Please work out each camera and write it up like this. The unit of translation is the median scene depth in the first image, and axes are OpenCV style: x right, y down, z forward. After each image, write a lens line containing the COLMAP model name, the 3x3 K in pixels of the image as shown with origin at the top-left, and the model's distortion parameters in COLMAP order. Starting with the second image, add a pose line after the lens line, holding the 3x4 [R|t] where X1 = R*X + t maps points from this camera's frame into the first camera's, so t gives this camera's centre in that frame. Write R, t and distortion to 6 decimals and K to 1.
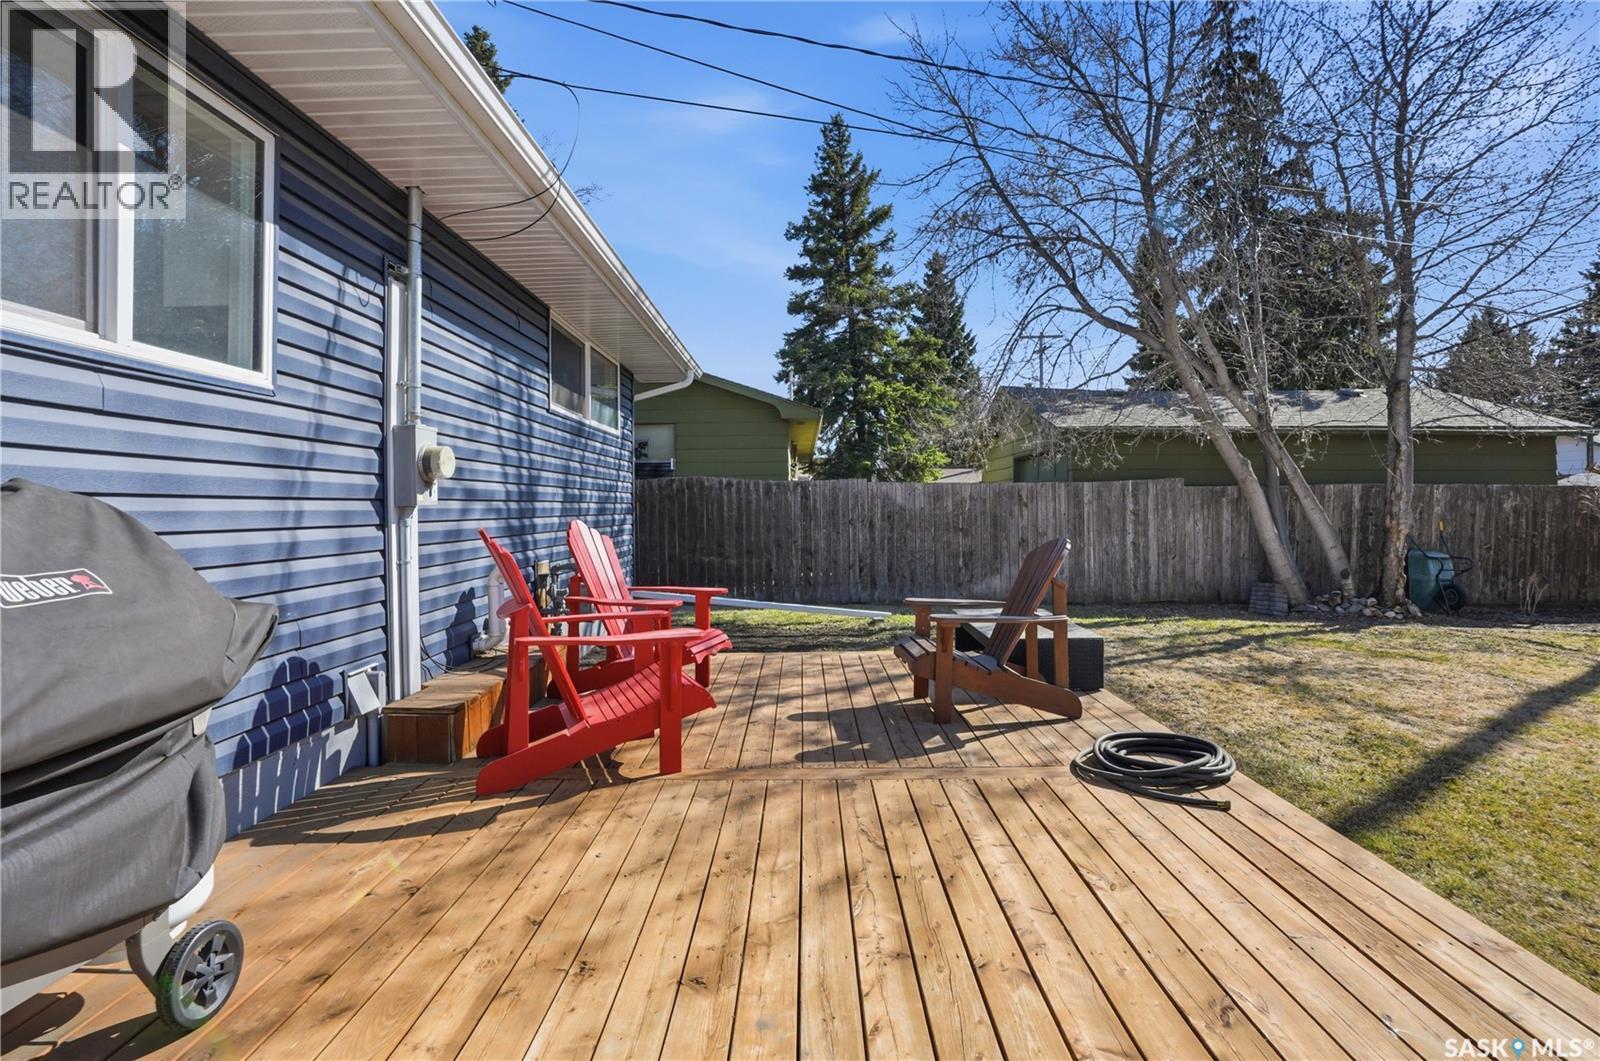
lens RADIAL K [[785.5, 0, 799.6], [0, 785.5, 502.1], [0, 0, 1]] dist [-0.085103, 0.032832]
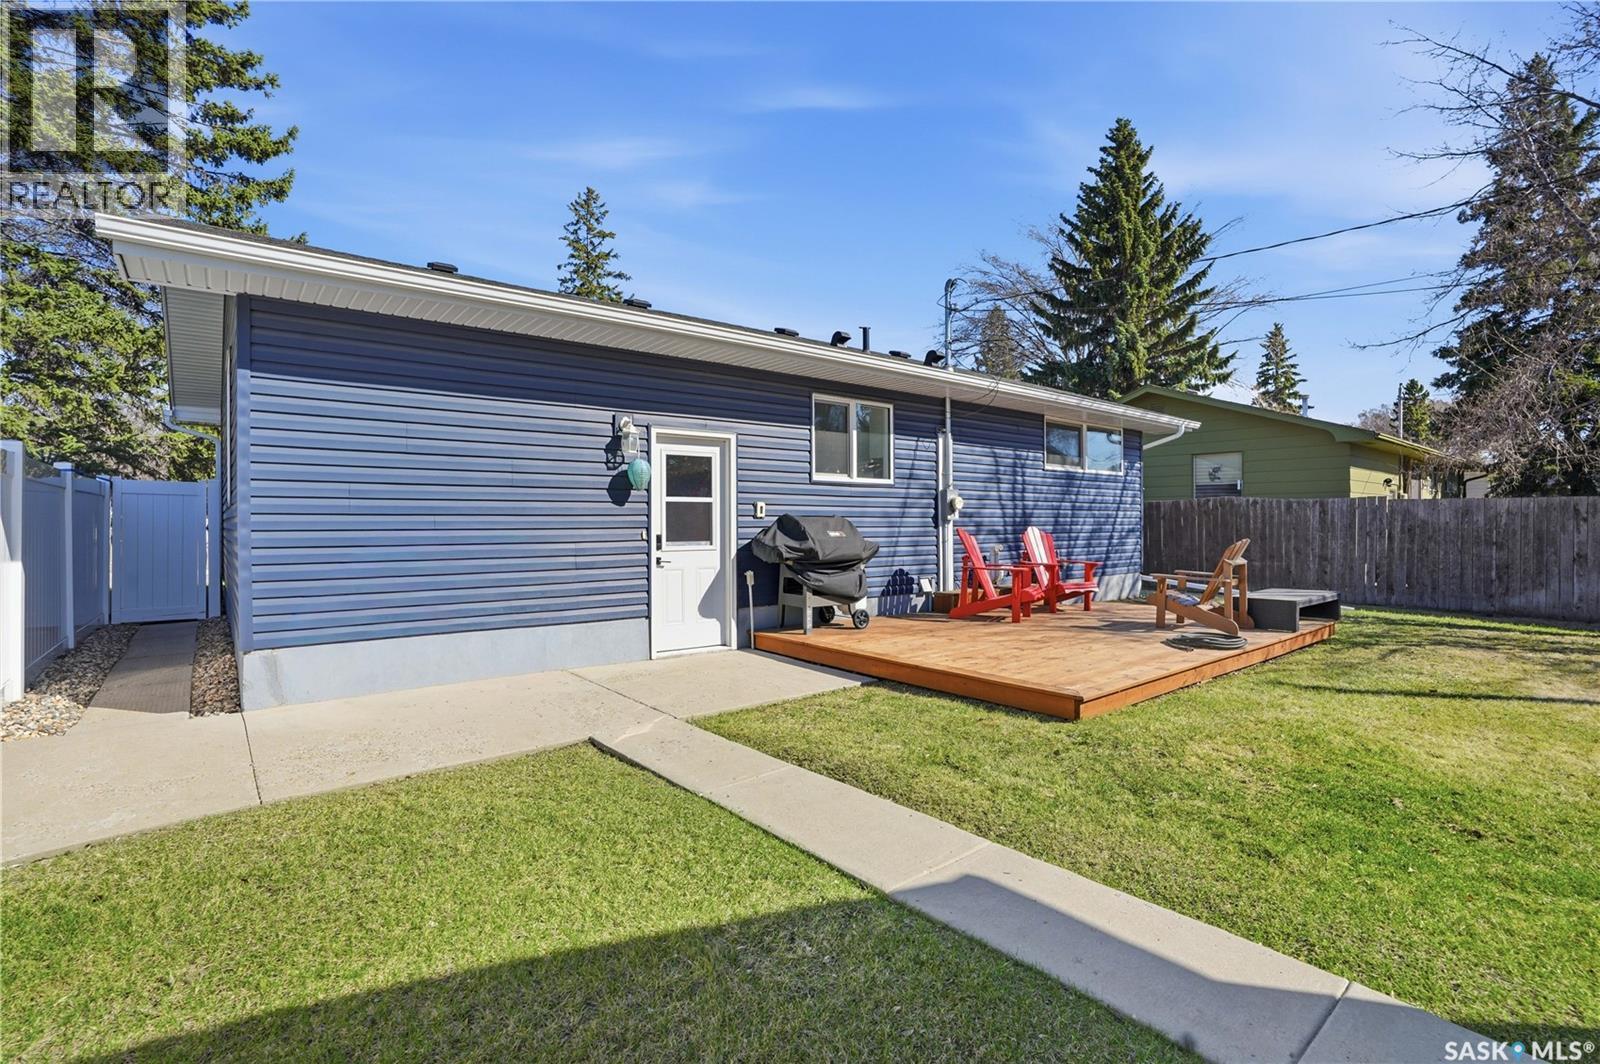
lens RADIAL K [[737.6, 0, 800.0], [0, 737.6, 532.0], [0, 0, 1]] dist [-0.073873, 0.031165]
pose [[0.636292, 0.016385, -0.771274, 1.102682], [0.002576, 0.999724, 0.023363, -0.012762], [0.771444, -0.016853, 0.636074, -0.979373]]
